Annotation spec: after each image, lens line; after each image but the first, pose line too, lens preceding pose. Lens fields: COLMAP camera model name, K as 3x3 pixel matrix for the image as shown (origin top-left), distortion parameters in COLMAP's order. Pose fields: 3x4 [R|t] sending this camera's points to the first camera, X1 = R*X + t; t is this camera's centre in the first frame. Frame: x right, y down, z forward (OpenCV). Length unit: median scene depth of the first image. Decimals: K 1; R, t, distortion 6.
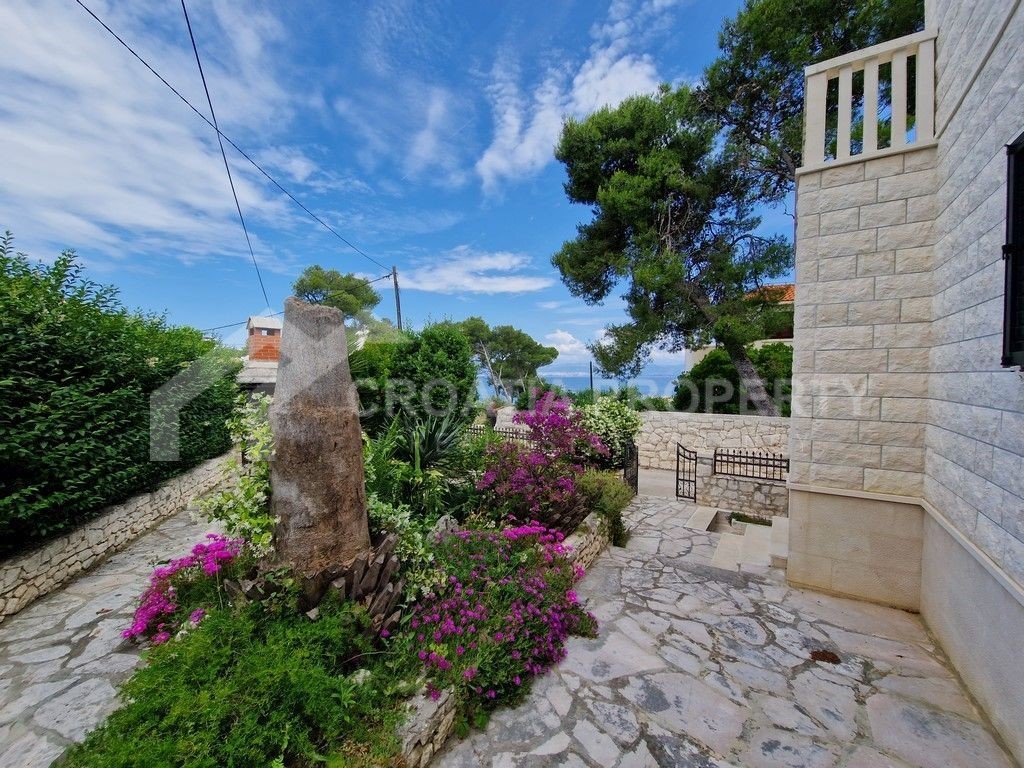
lens RADIAL K [[412.3, 0, 510.0], [0, 412.3, 389.5], [0, 0, 1]] dist [0.030582, -0.015472]
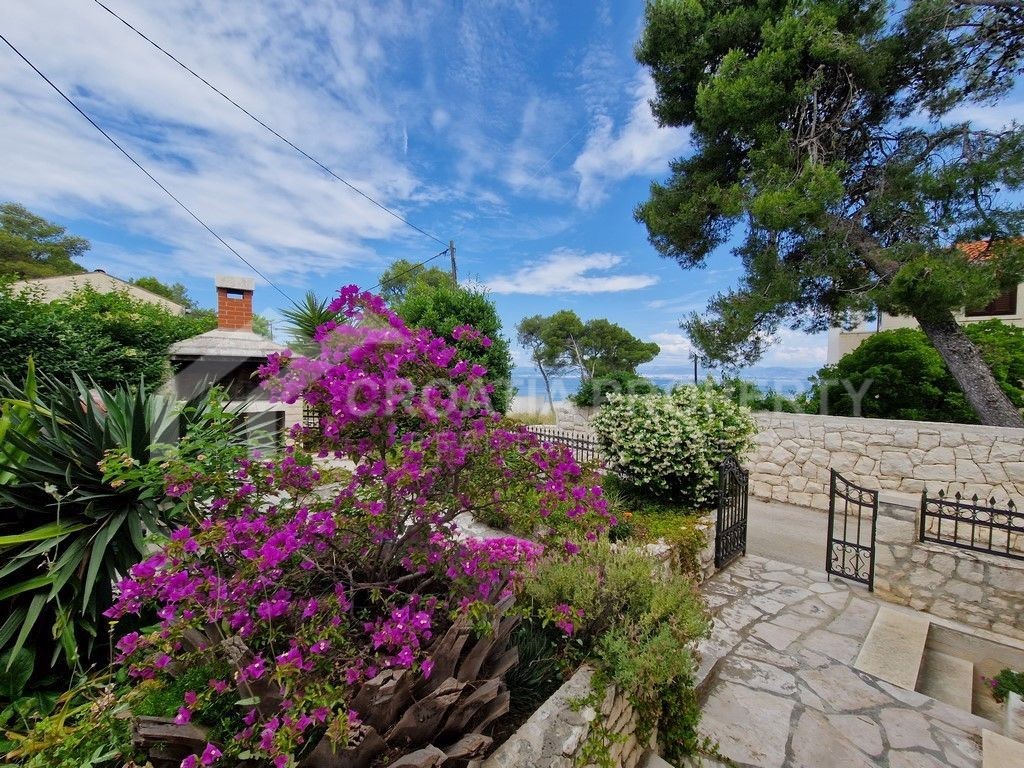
lens RADIAL K [[412.3, 0, 510.0], [0, 412.3, 389.5], [0, 0, 1]] dist [0.030582, -0.015472]
pose [[0.970991, 0.021457, -0.238153, 0.088924], [-0.021619, 0.999764, 0.001933, 0.023713], [0.238139, 0.003272, 0.971226, 0.260295]]
